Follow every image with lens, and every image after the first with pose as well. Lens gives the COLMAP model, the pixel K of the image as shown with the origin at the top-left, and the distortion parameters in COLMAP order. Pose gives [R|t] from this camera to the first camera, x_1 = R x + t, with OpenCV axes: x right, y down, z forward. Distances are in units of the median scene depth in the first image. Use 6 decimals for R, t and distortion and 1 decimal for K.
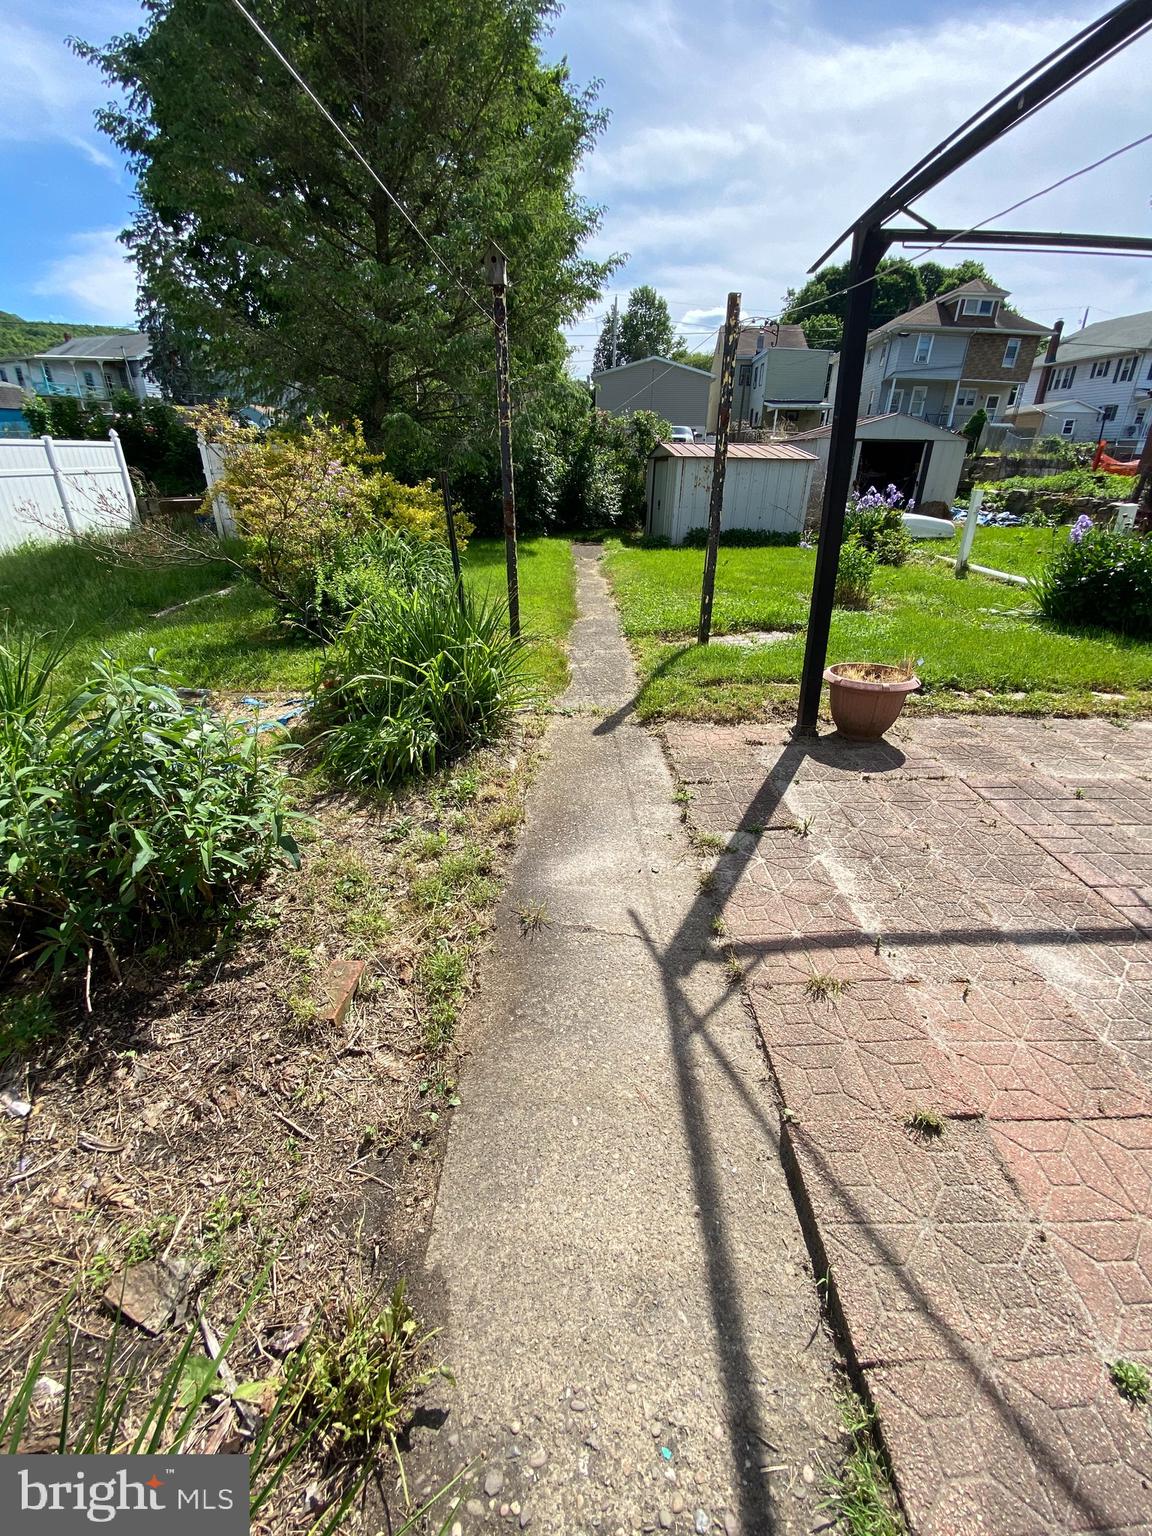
lens RADIAL K [[622.6, 0, 576.0], [0, 622.6, 768.0], [0, 0, 1]] dist [0.043228, -0.032441]
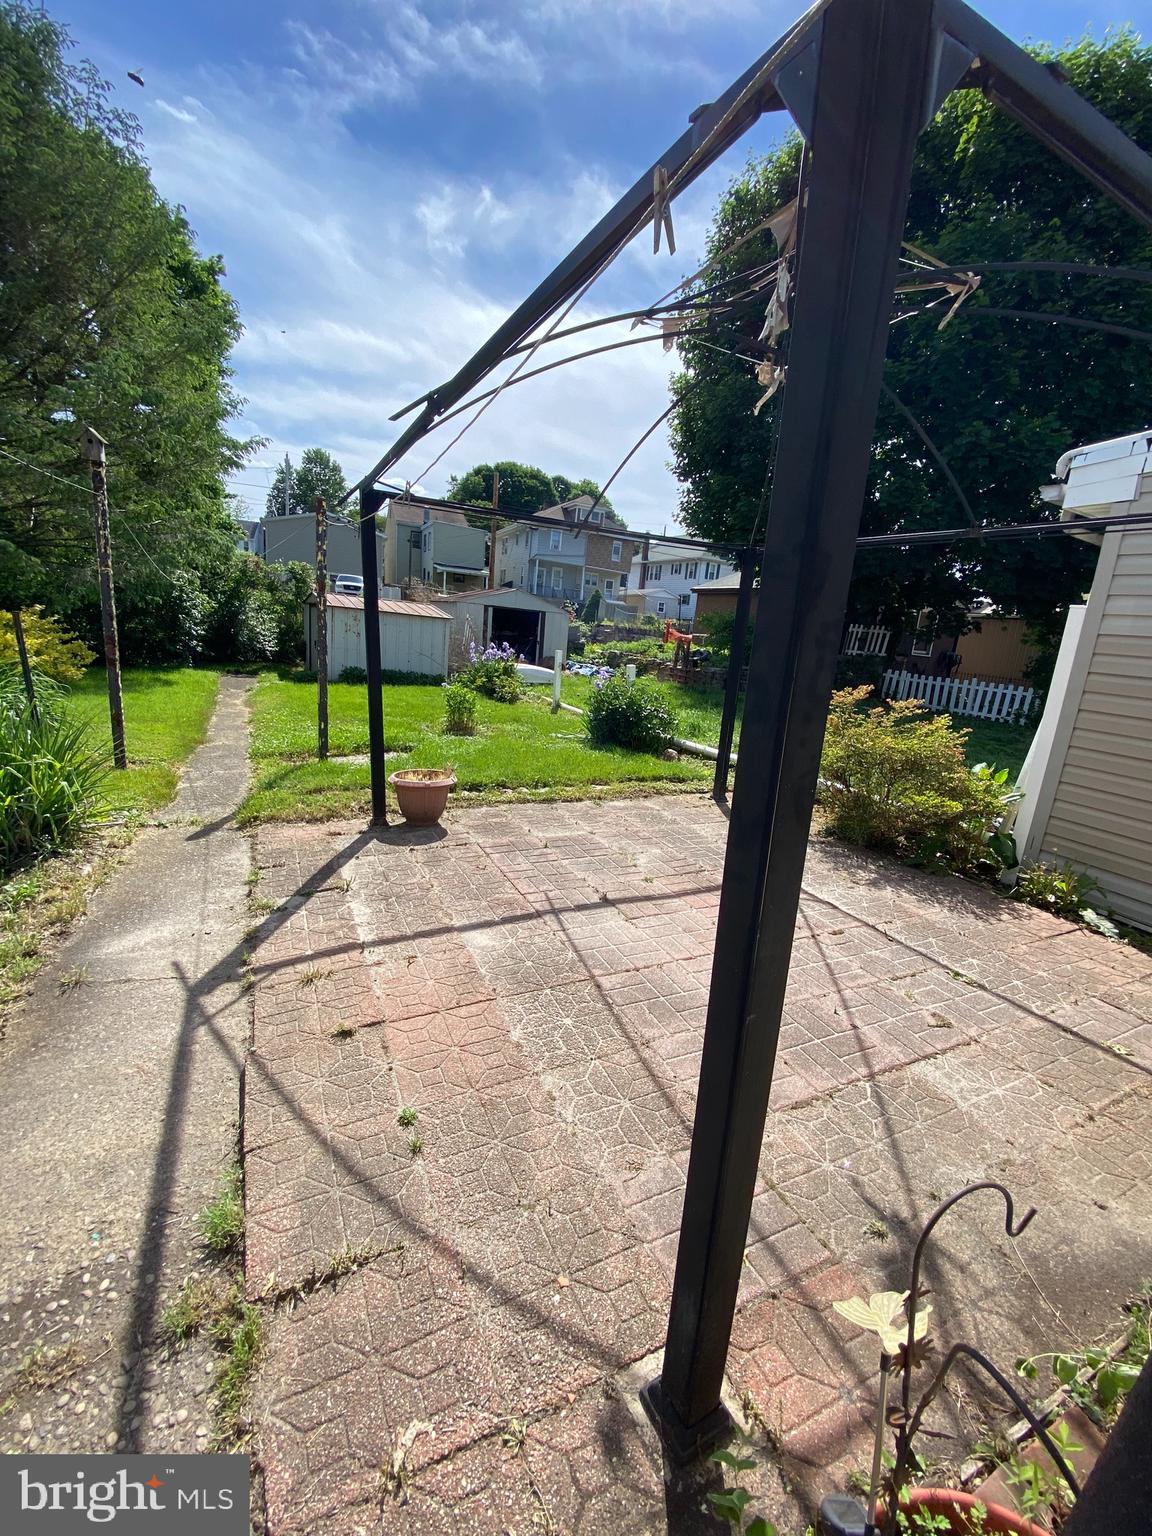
lens RADIAL K [[620.0, 0, 576.0], [0, 620.0, 768.0], [0, 0, 1]] dist [0.046567, -0.046016]
pose [[0.891601, -0.032904, 0.451625, 0.136633], [0.124322, 0.976819, -0.174267, 0.093258], [-0.435422, 0.211524, 0.875023, -0.277431]]
